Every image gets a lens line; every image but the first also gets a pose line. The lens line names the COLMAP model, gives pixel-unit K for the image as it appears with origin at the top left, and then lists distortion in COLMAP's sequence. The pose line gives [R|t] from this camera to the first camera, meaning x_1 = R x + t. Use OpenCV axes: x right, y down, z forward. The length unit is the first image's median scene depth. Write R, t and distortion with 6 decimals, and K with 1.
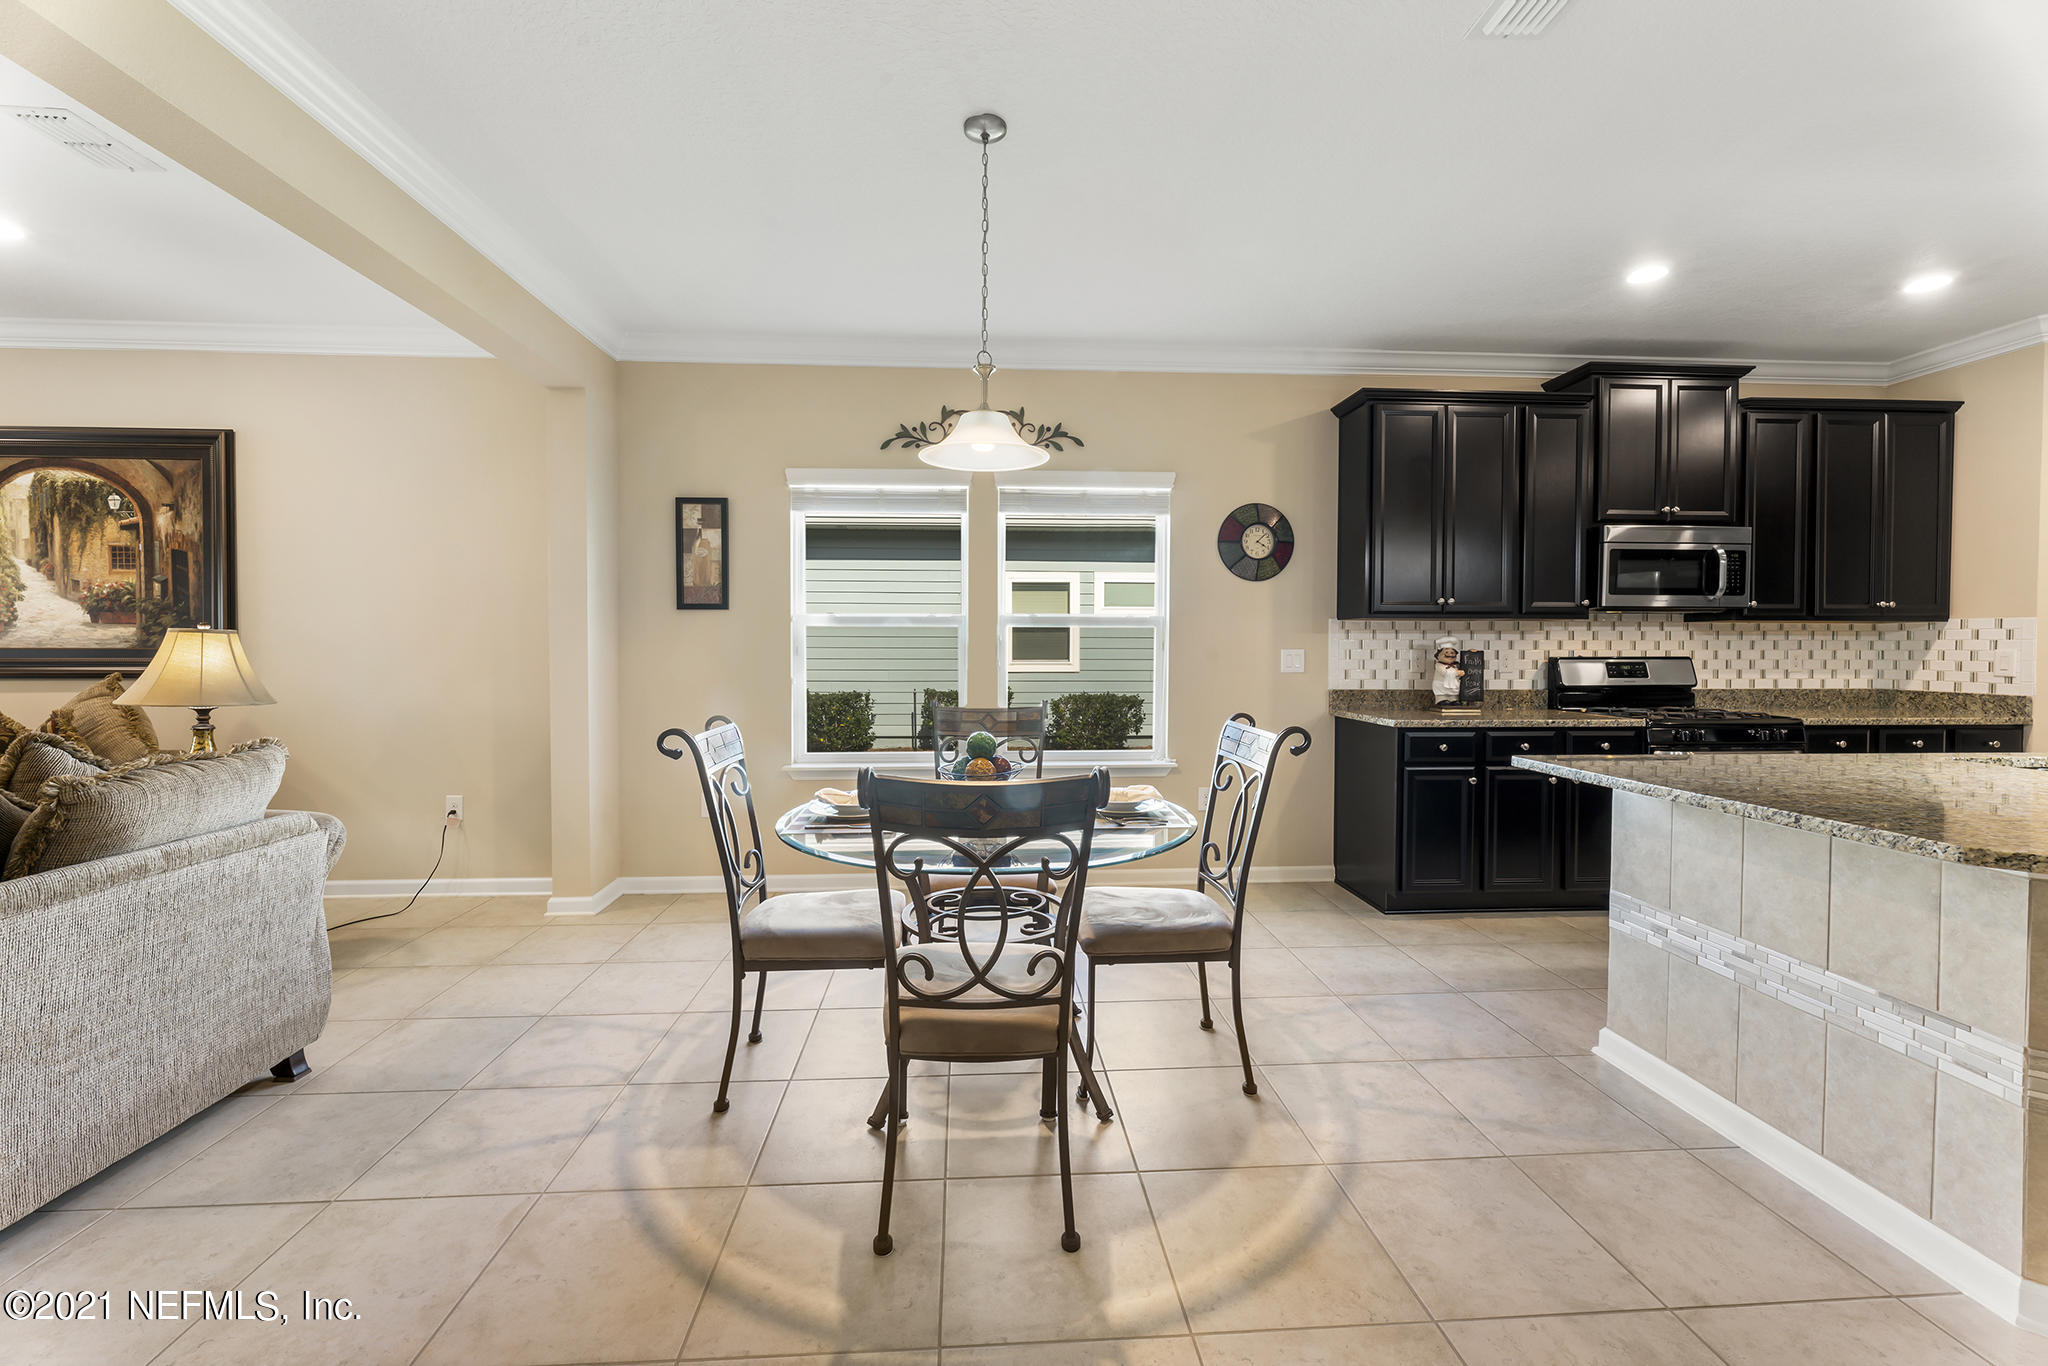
lens RADIAL K [[813.1, 0, 1018.7], [0, 813.1, 669.8], [0, 0, 1]] dist [-0.000306, 0.000012]
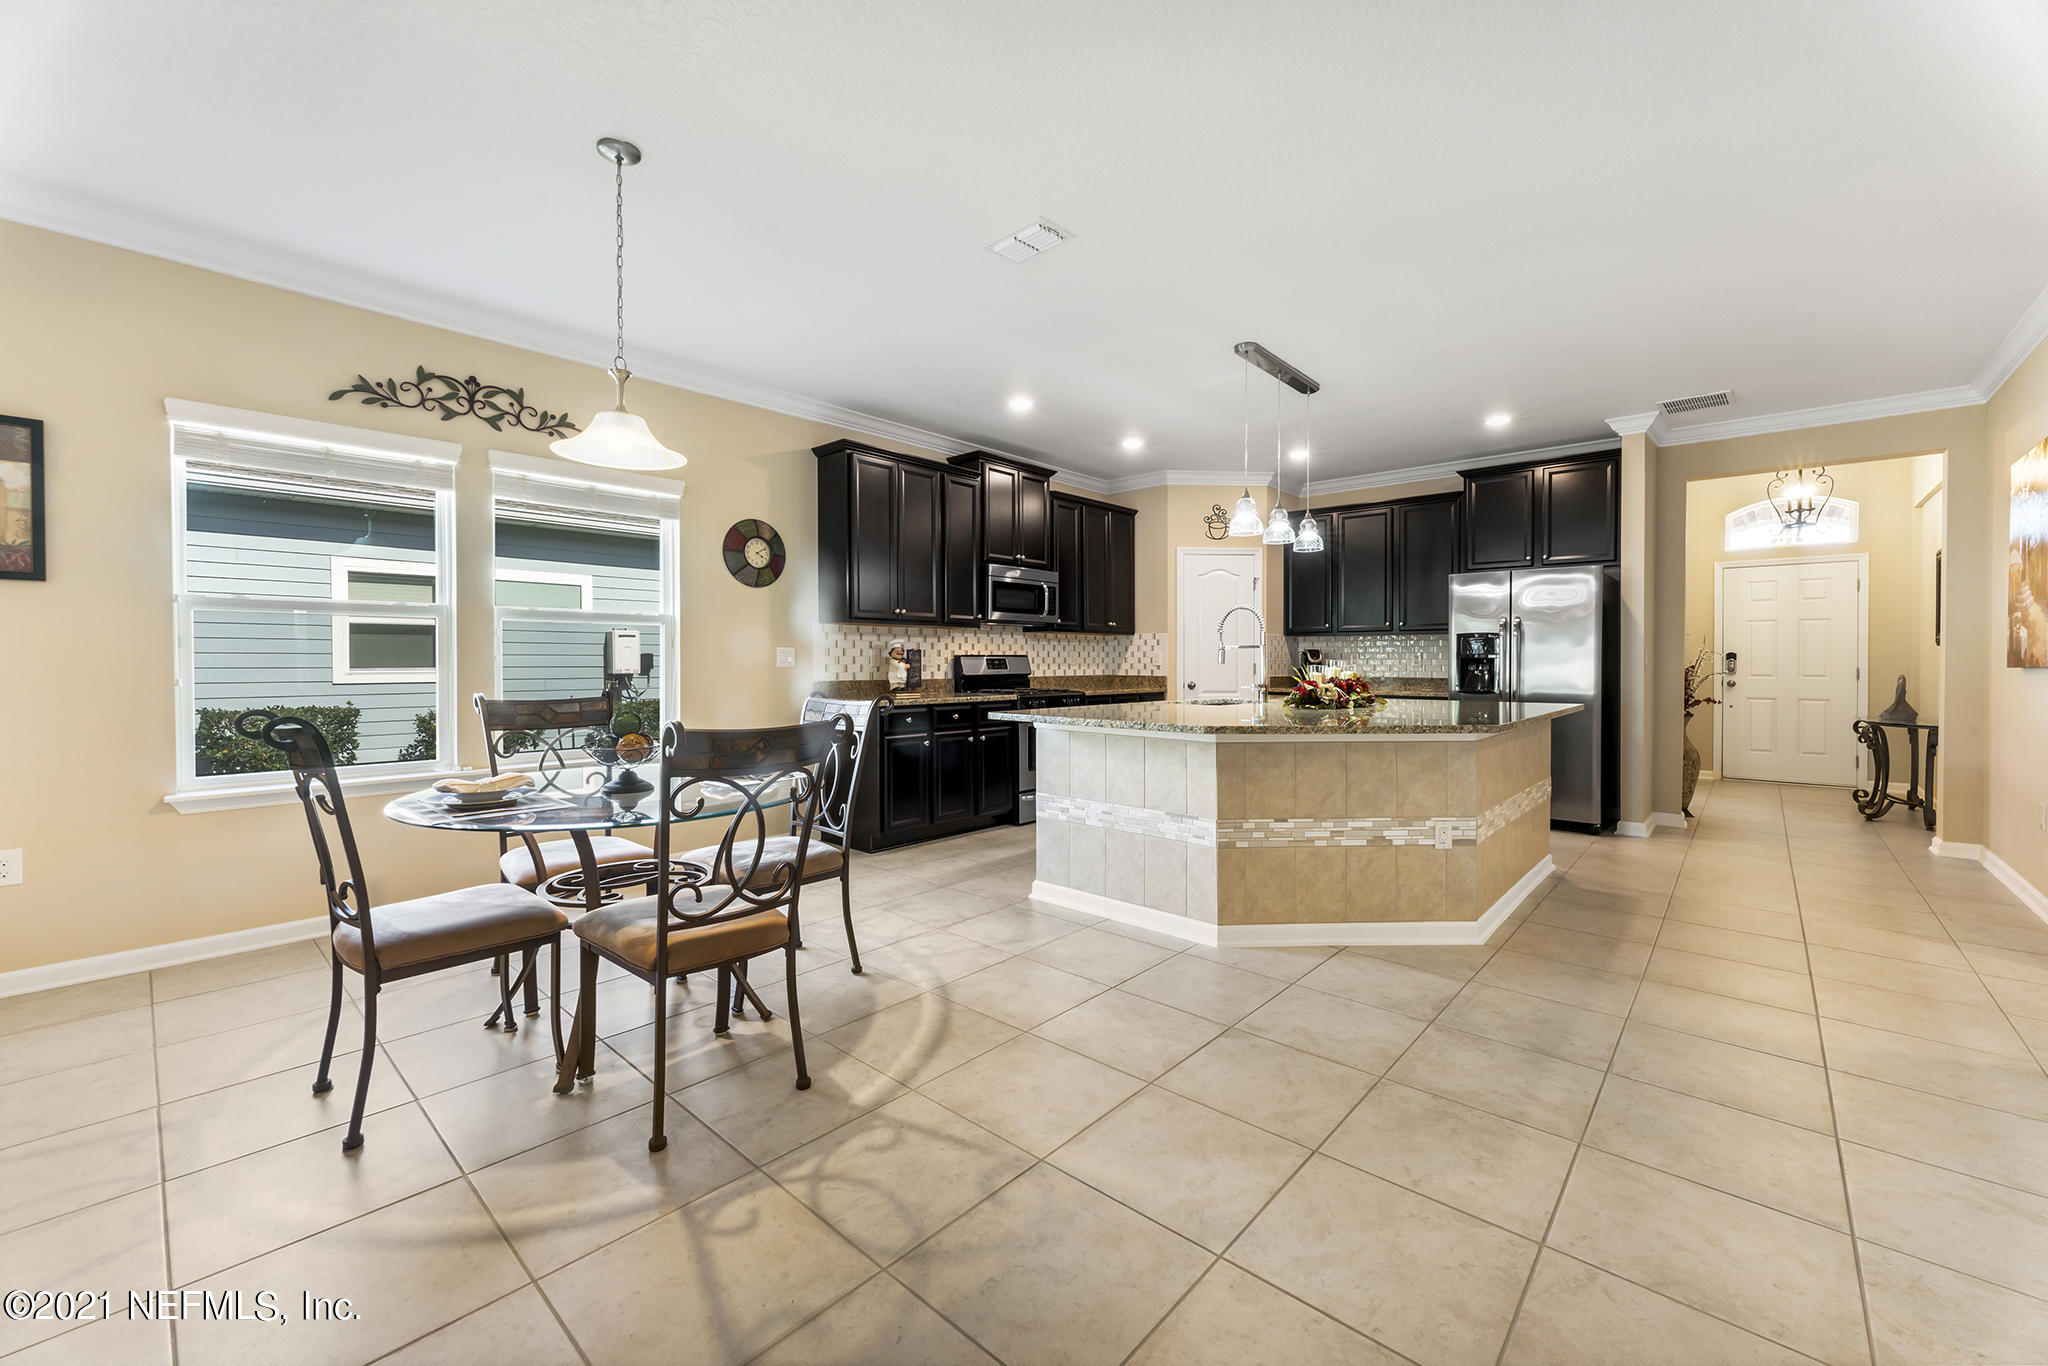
lens RADIAL K [[808.8, 0, 1025.3], [0, 808.8, 674.4], [0, 0, 1]] dist [-0.001151, -0.000232]
pose [[0.715446, -0.013157, 0.698544, -0.250298], [0.020325, 0.999791, -0.001985, 0.024797], [-0.698372, 0.015618, 0.715564, -0.080822]]
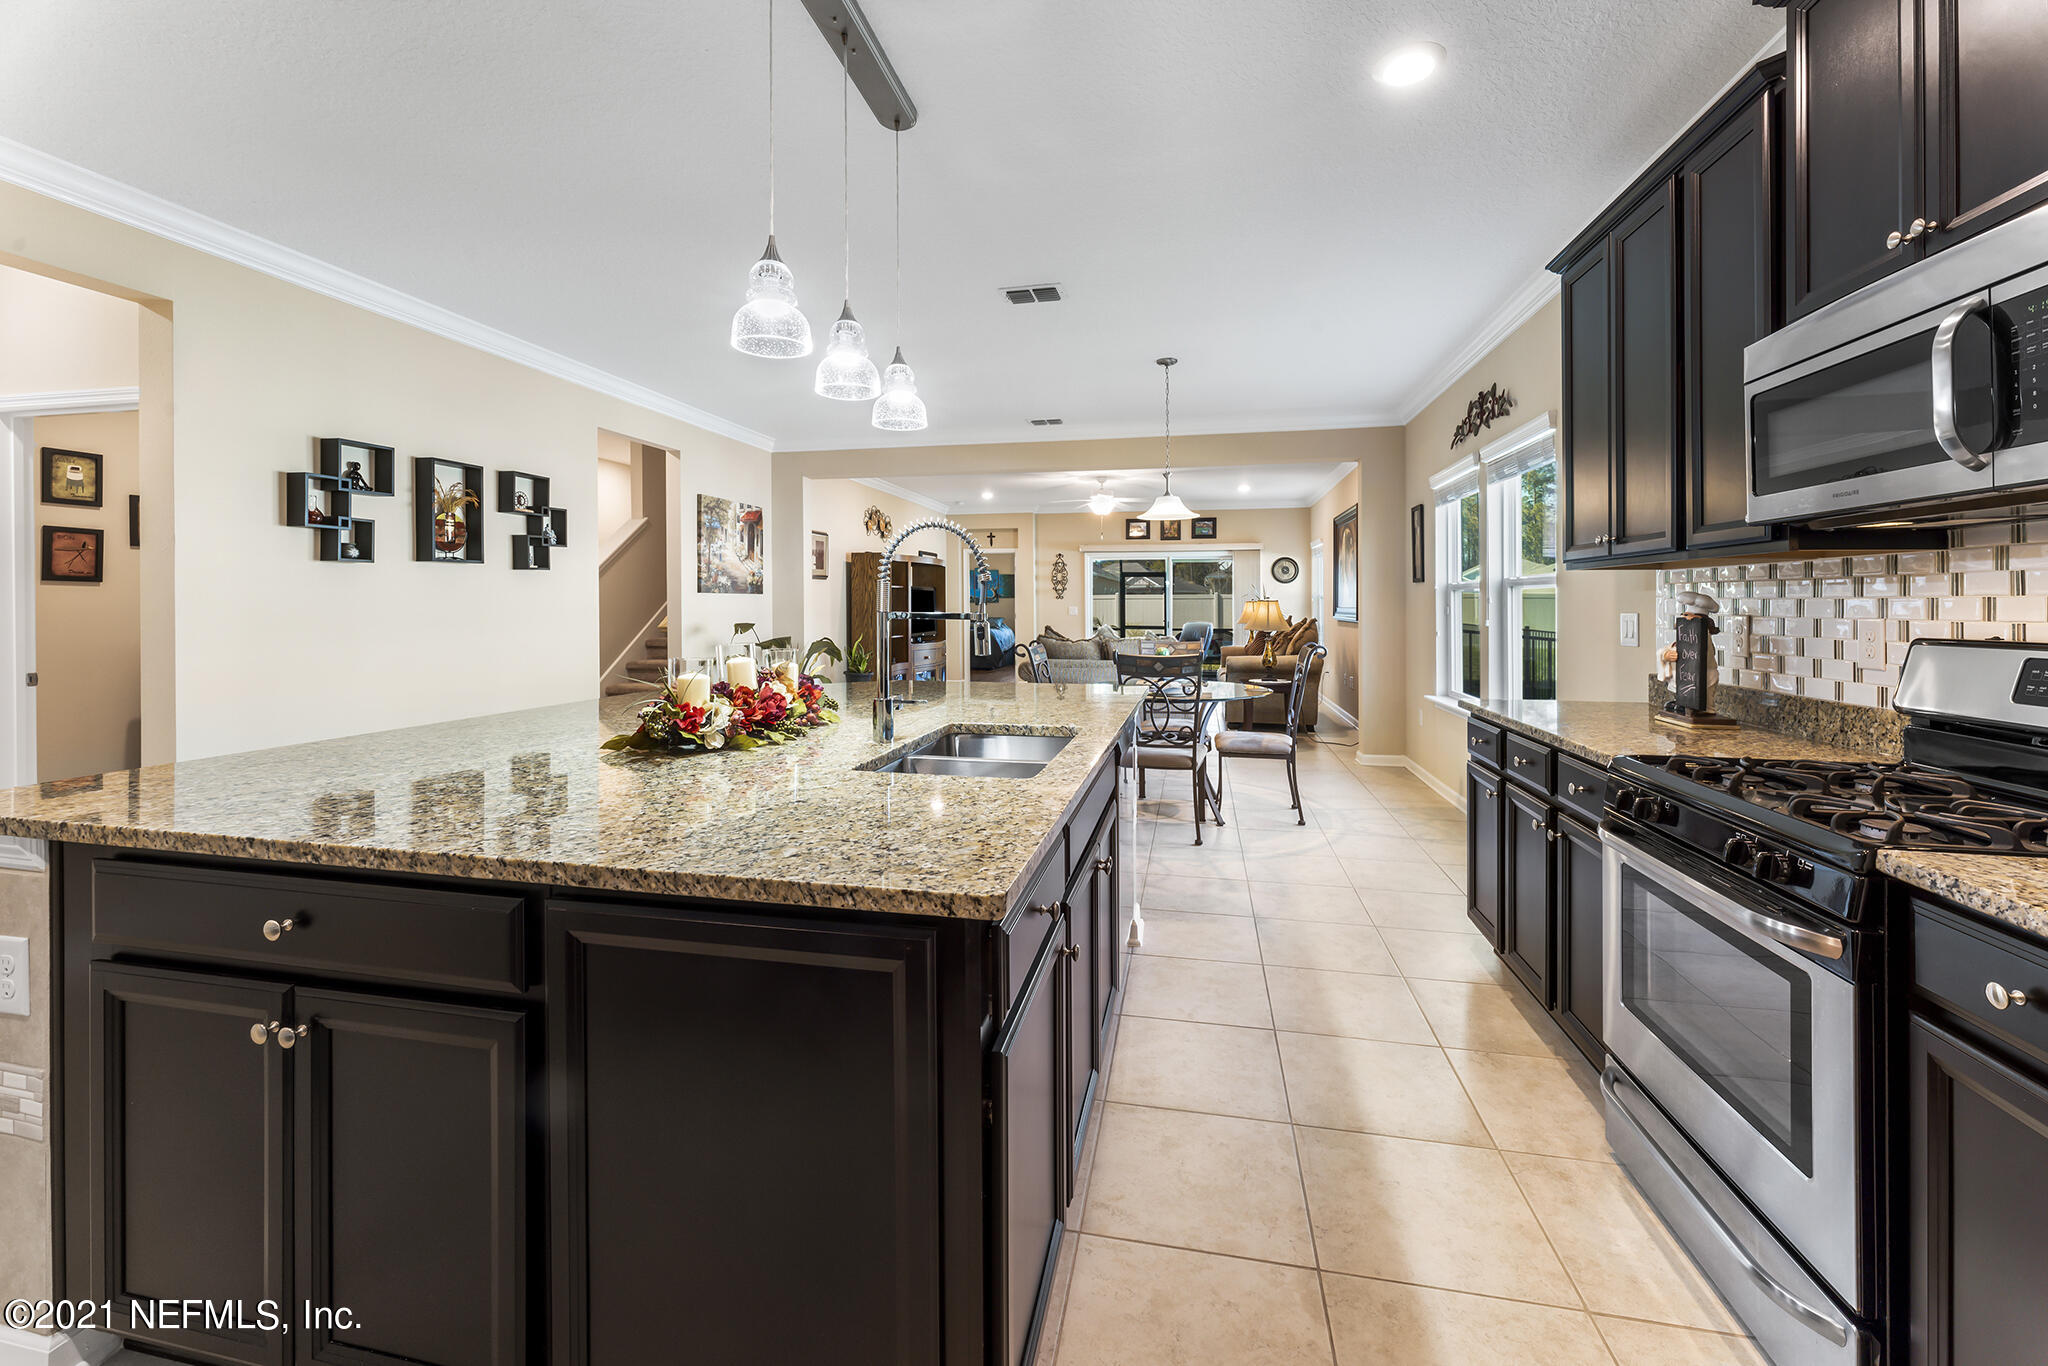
lens RADIAL K [[833.9, 0, 993.1], [0, 833.9, 597.5], [0, 0, 1]] dist [-0.024895, 0.000020]
pose [[-0.295721, -0.009002, -0.955232, 1.296689], [-0.029851, 0.999554, -0.000178, -0.024023], [0.954808, 0.028462, -0.295858, 0.734105]]
